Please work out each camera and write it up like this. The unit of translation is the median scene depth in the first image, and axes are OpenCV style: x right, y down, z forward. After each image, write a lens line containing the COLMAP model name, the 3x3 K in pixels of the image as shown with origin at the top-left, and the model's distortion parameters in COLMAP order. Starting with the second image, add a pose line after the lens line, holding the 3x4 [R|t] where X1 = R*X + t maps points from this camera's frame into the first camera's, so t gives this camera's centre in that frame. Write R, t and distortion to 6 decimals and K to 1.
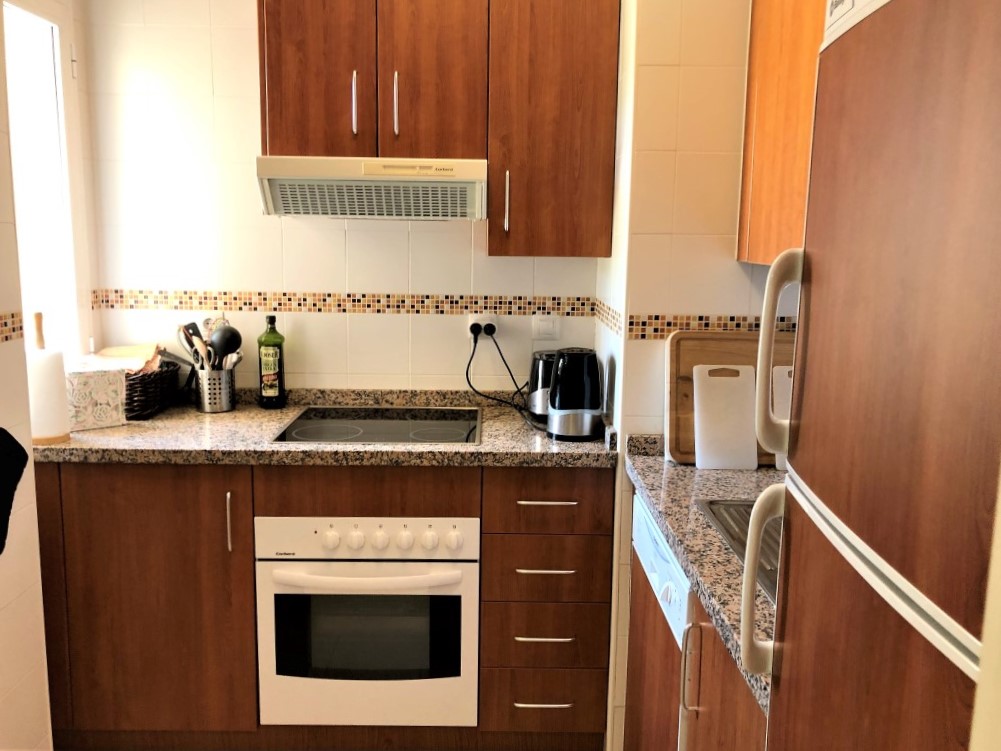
lens RADIAL K [[847.7, 0, 500.5], [0, 847.7, 375.5], [0, 0, 1]] dist [0.004086, -0.003544]
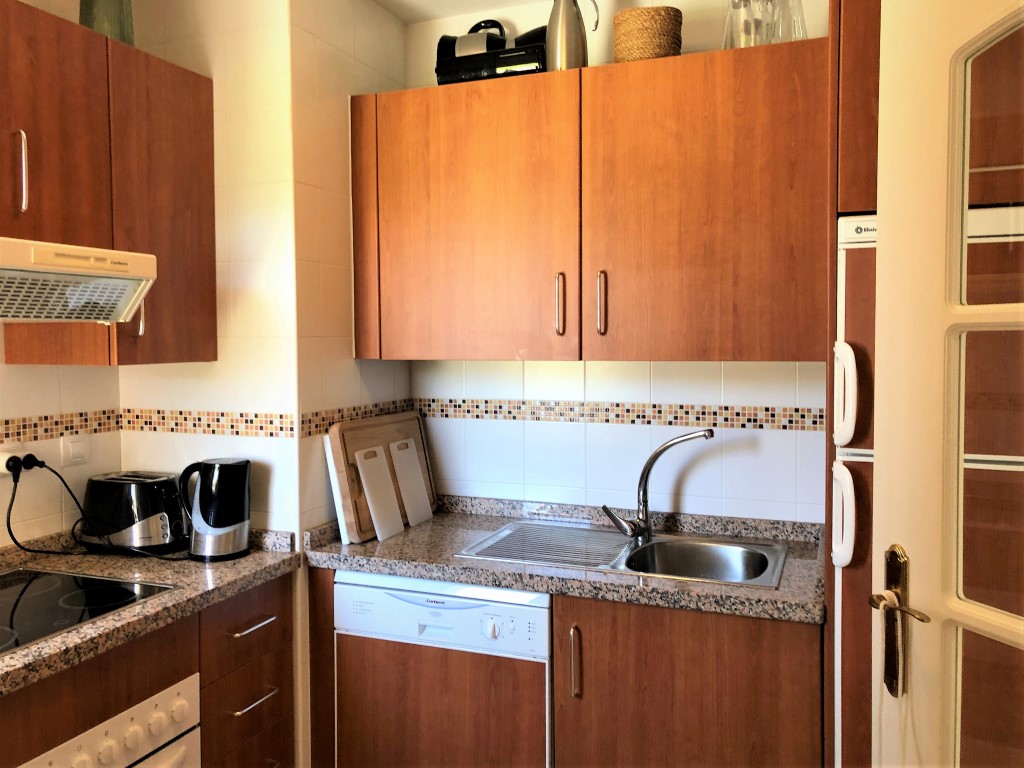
lens RADIAL K [[867.2, 0, 512.0], [0, 867.2, 384.0], [0, 0, 1]] dist [0.004086, -0.003544]
pose [[0.367797, -0.068745, 0.927362, -0.710947], [0.159040, 0.987220, 0.010106, -0.076386], [-0.916205, 0.143770, 0.374029, 0.357275]]
